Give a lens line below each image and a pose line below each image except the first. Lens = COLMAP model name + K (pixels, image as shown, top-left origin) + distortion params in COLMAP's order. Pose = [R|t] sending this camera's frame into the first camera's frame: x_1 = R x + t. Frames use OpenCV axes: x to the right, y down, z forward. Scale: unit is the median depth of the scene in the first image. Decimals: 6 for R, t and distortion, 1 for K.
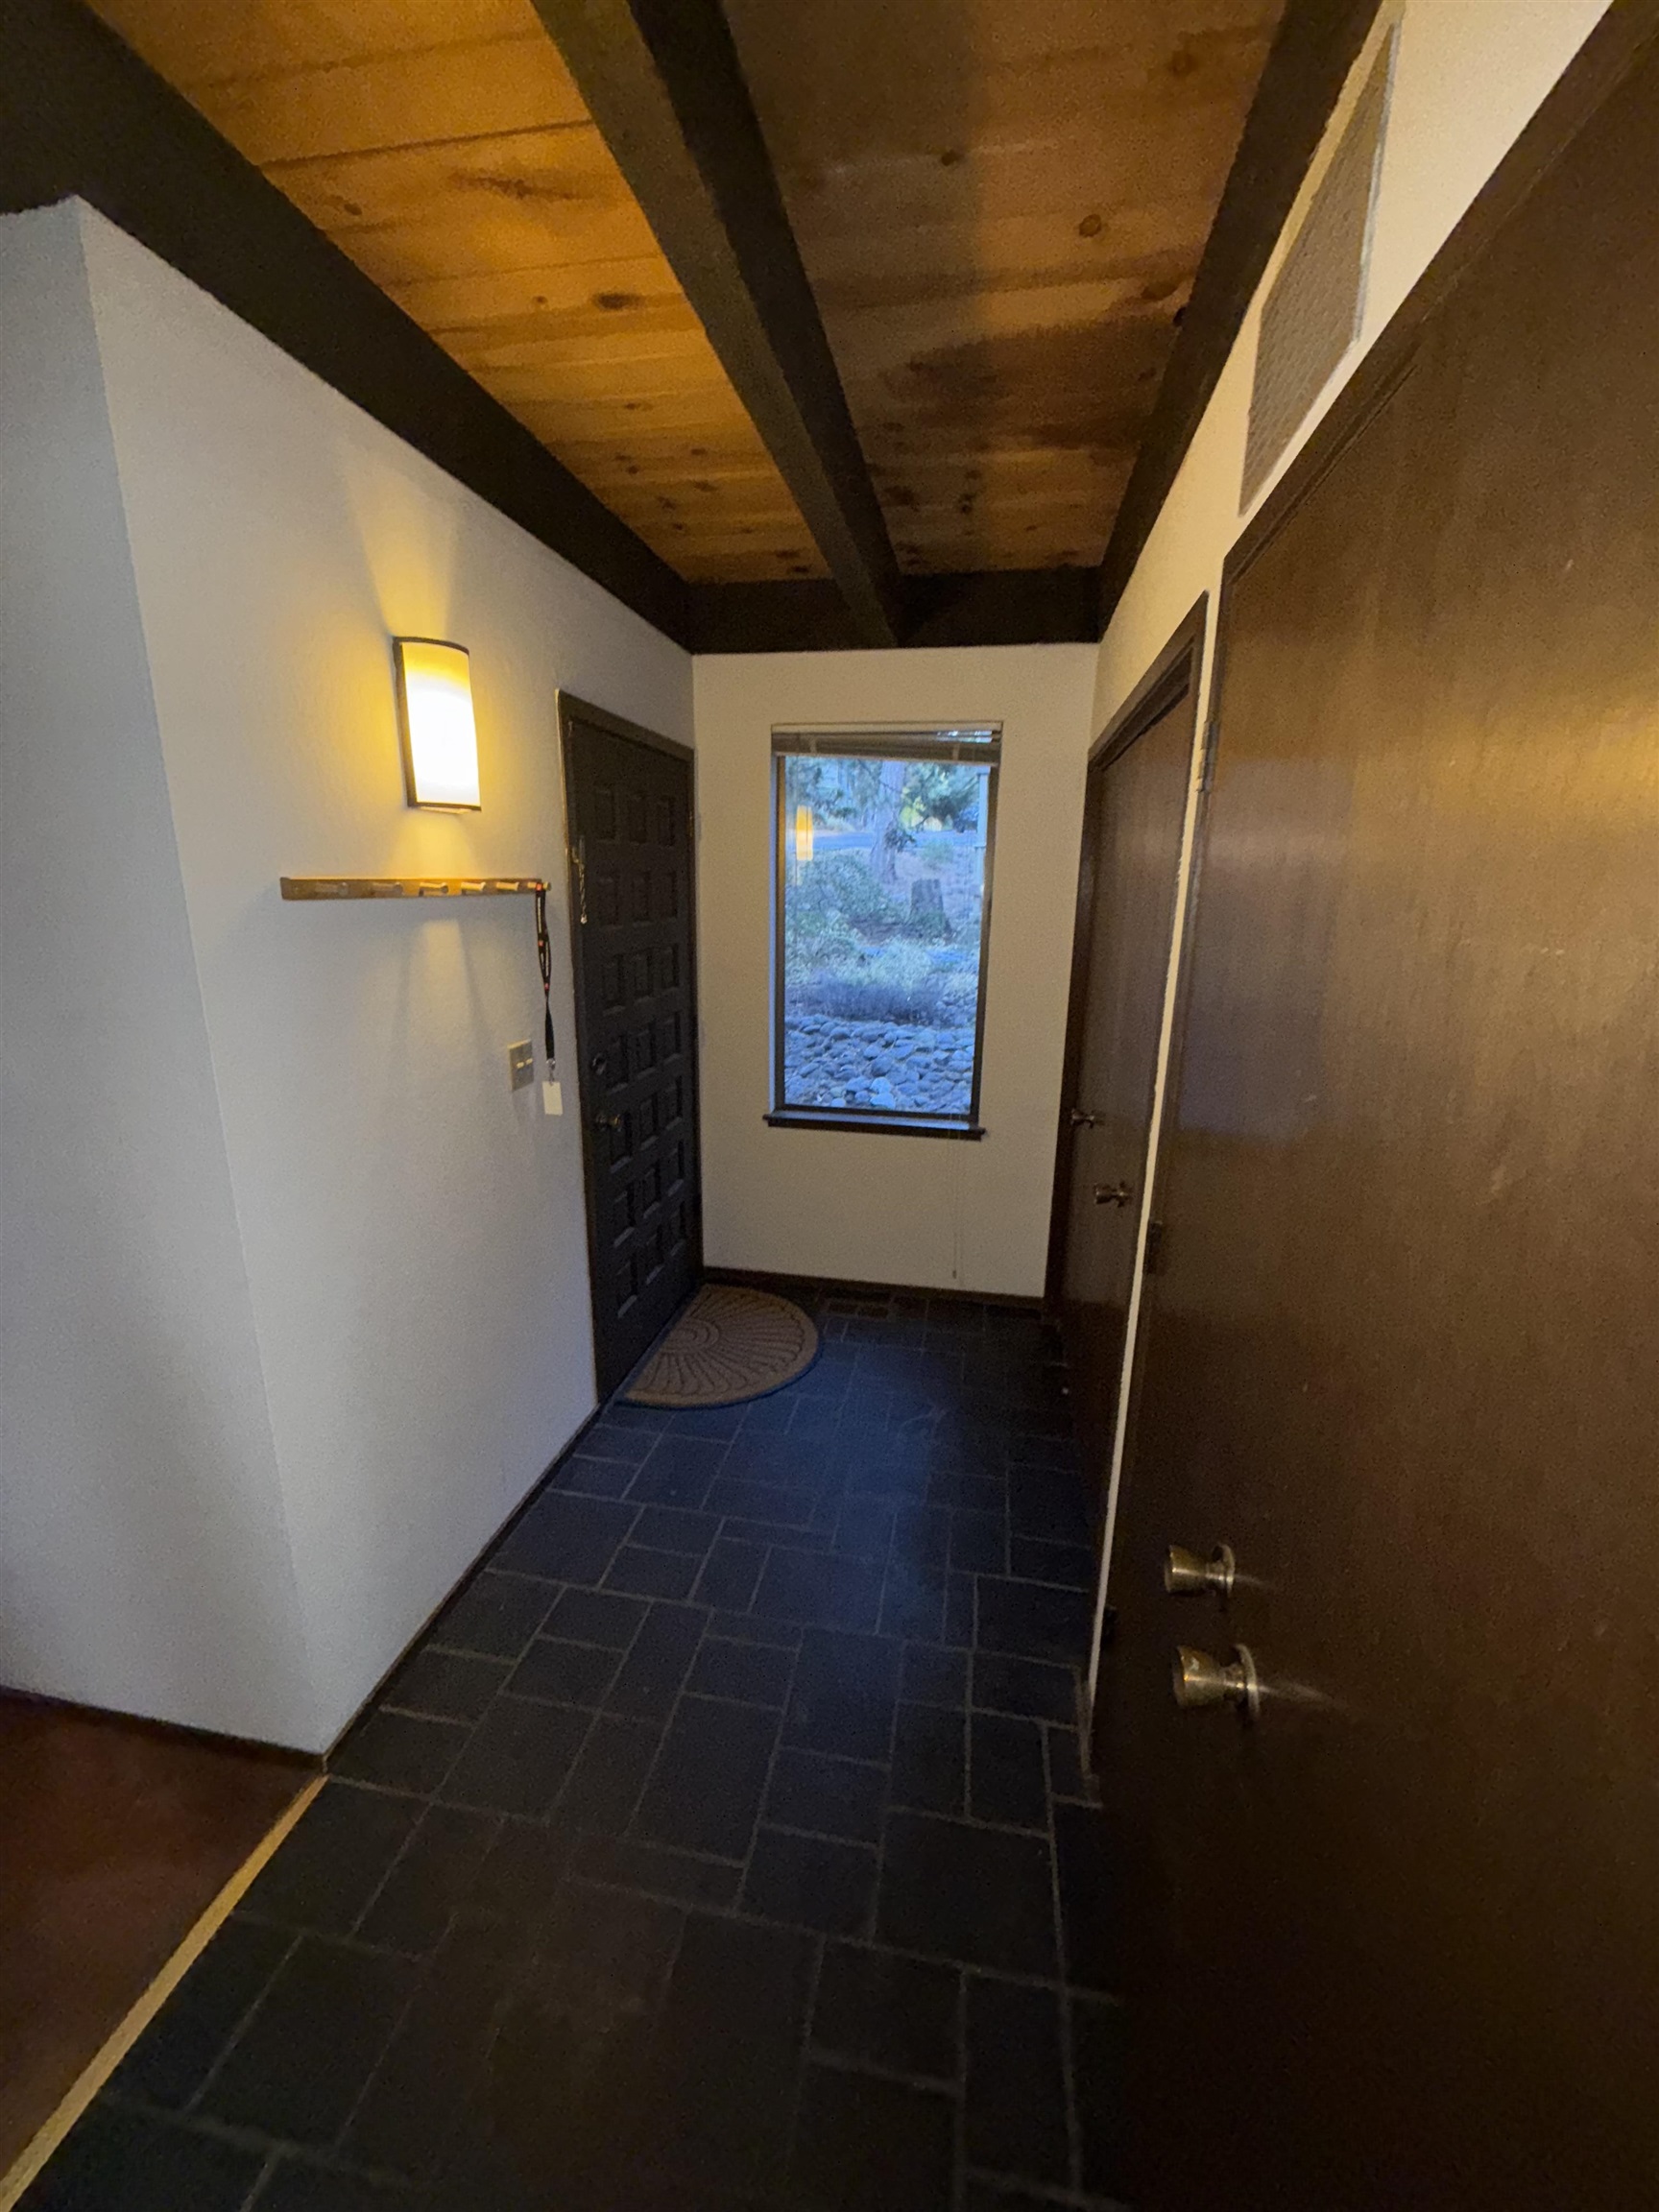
lens RADIAL K [[878.5, 0, 829.5], [0, 878.5, 1106.0], [0, 0, 1]] dist [-0.001546, 0.000237]
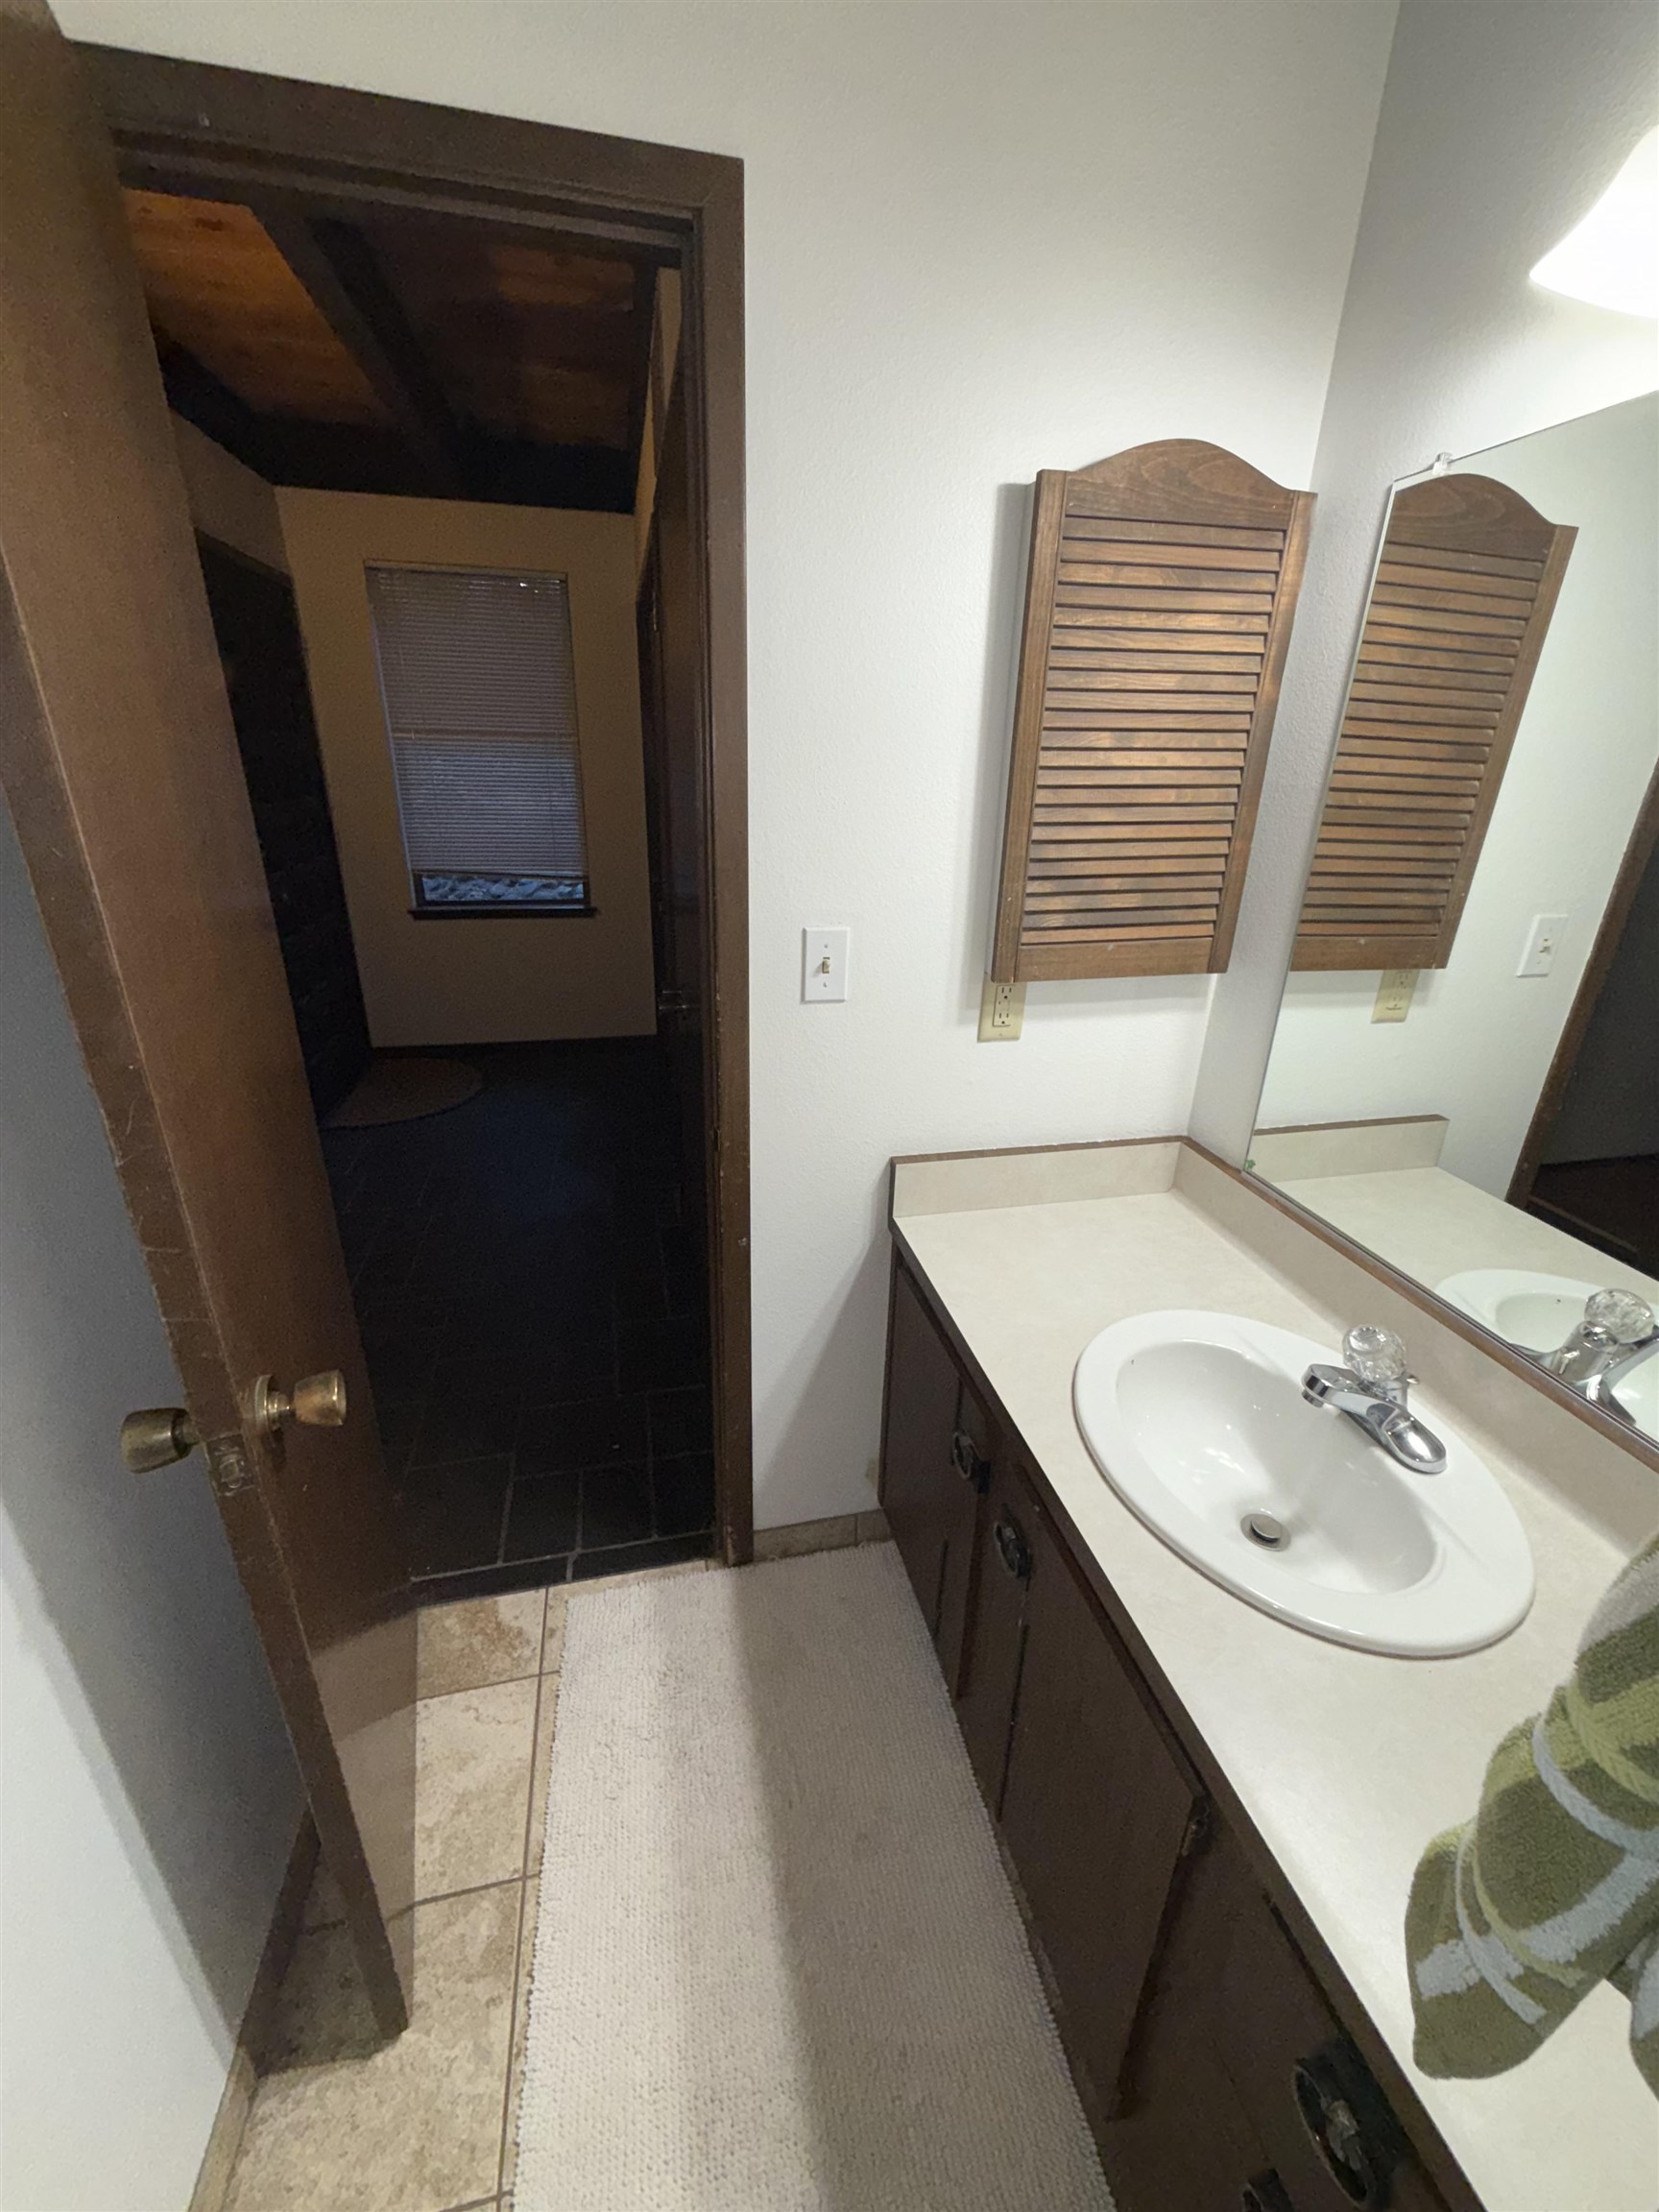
lens RADIAL K [[878.5, 0, 829.5], [0, 878.5, 1106.0], [0, 0, 1]] dist [-0.001546, 0.000237]
pose [[0.919440, -0.137851, 0.368277, -0.025417], [0.081653, 0.983056, 0.164116, 0.128843], [-0.384660, -0.120824, 0.915117, -0.365345]]
